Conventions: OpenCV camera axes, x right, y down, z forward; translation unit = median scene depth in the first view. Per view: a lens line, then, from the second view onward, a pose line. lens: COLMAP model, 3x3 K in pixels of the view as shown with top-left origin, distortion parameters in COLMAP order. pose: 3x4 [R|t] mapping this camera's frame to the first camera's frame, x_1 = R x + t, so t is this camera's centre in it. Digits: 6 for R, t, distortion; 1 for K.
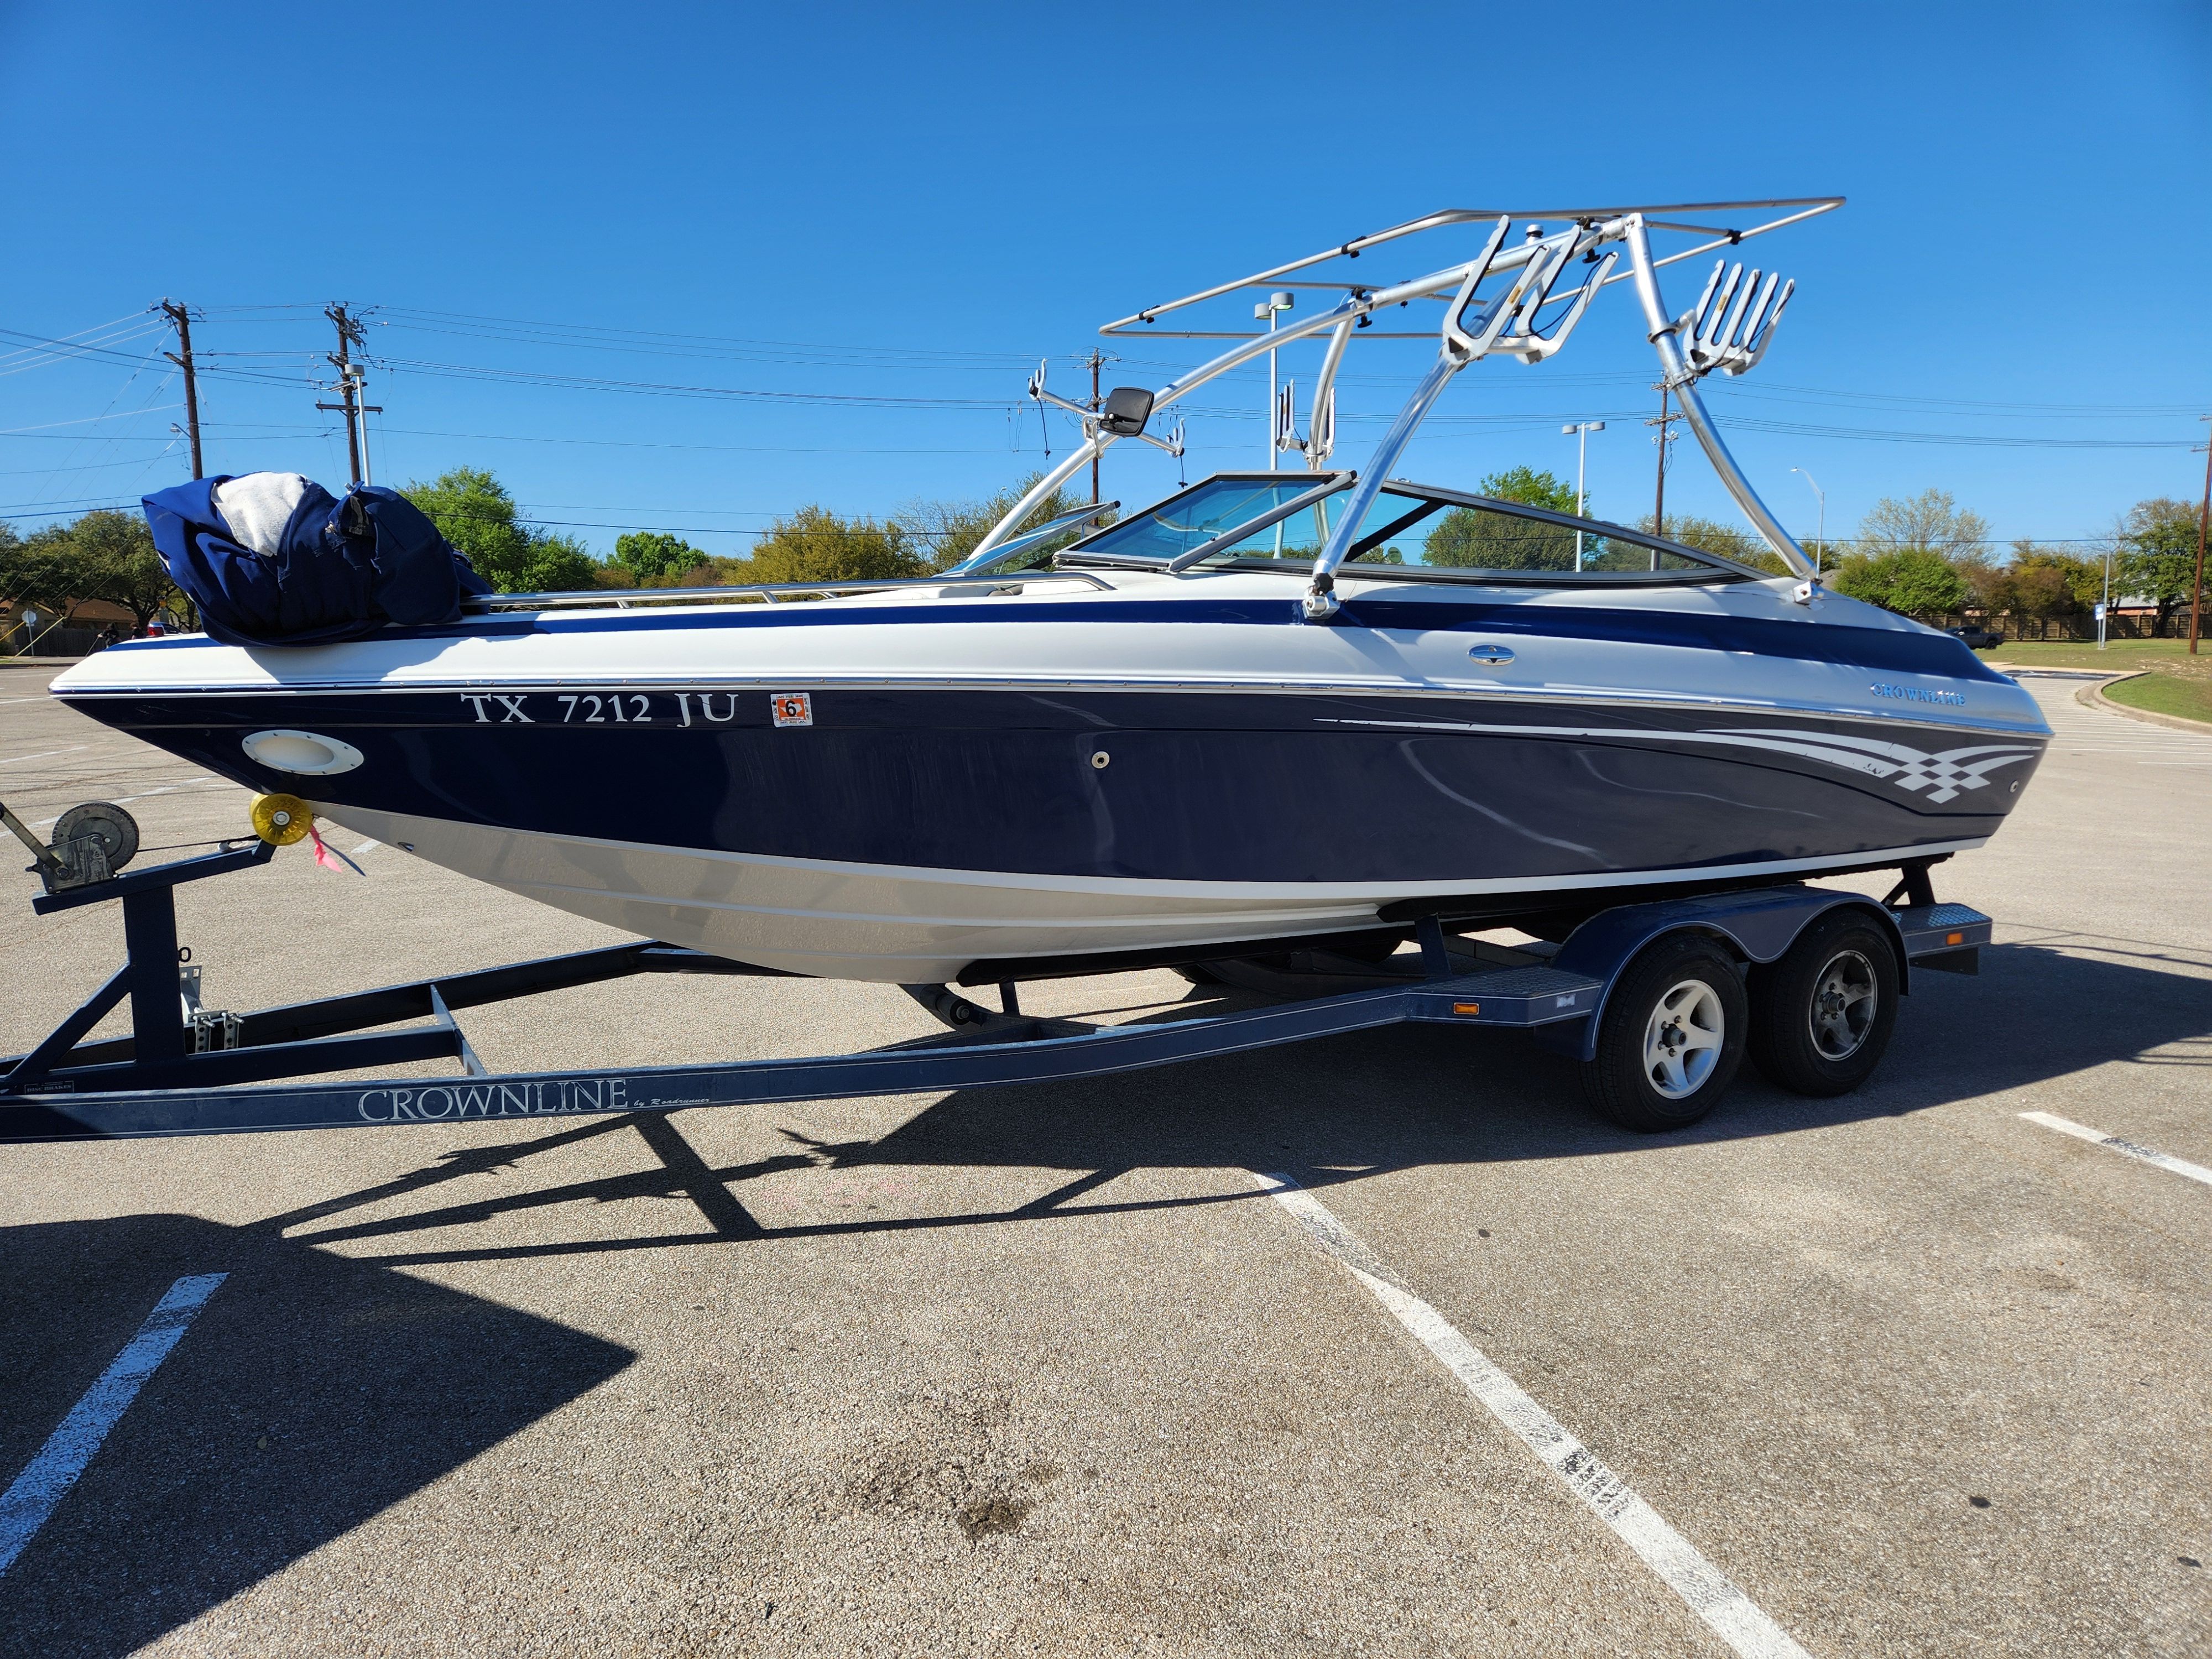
lens RADIAL K [[1467.6, 0, 1090.3], [0, 1467.6, 830.0], [0, 0, 1]] dist [0.088965, -0.077194]
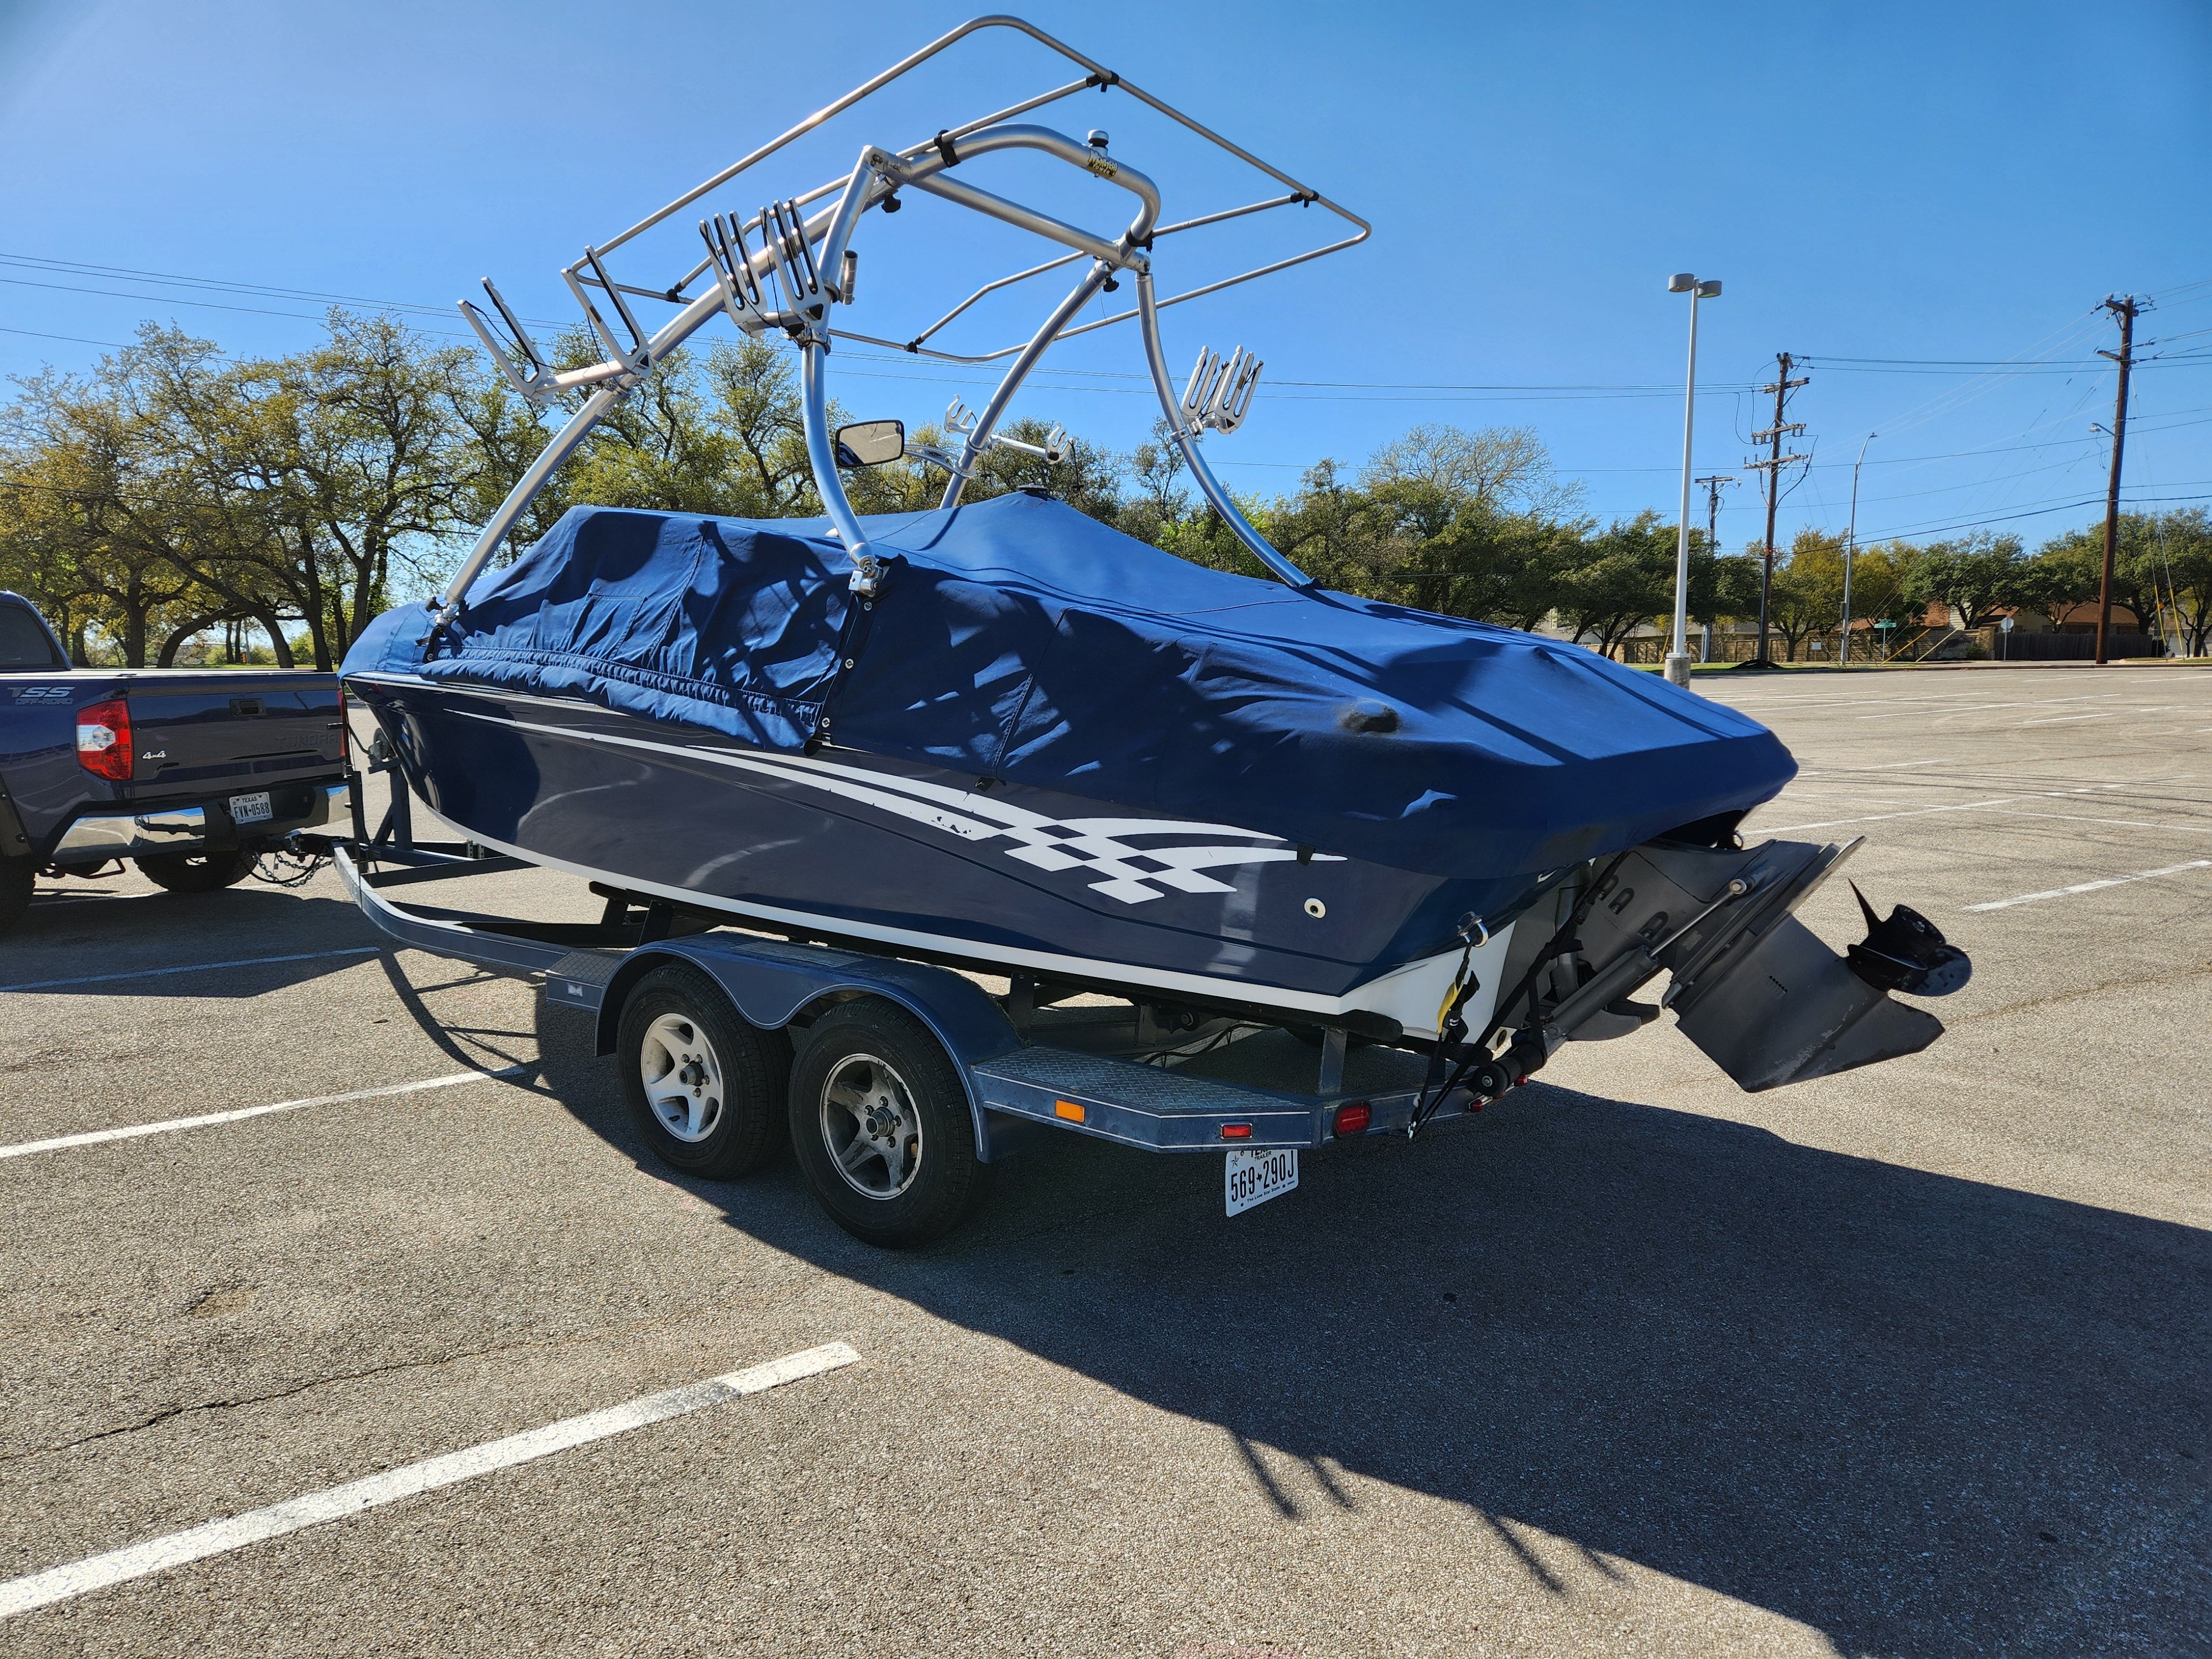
lens RADIAL K [[1467.6, 0, 1090.3], [0, 1467.6, 830.0], [0, 0, 1]] dist [0.088965, -0.077194]
pose [[0.367144, 0.109311, -0.923719, 1.122833], [-0.112774, 0.990976, 0.072447, -0.090952], [0.923302, 0.077572, 0.376158, 0.741219]]
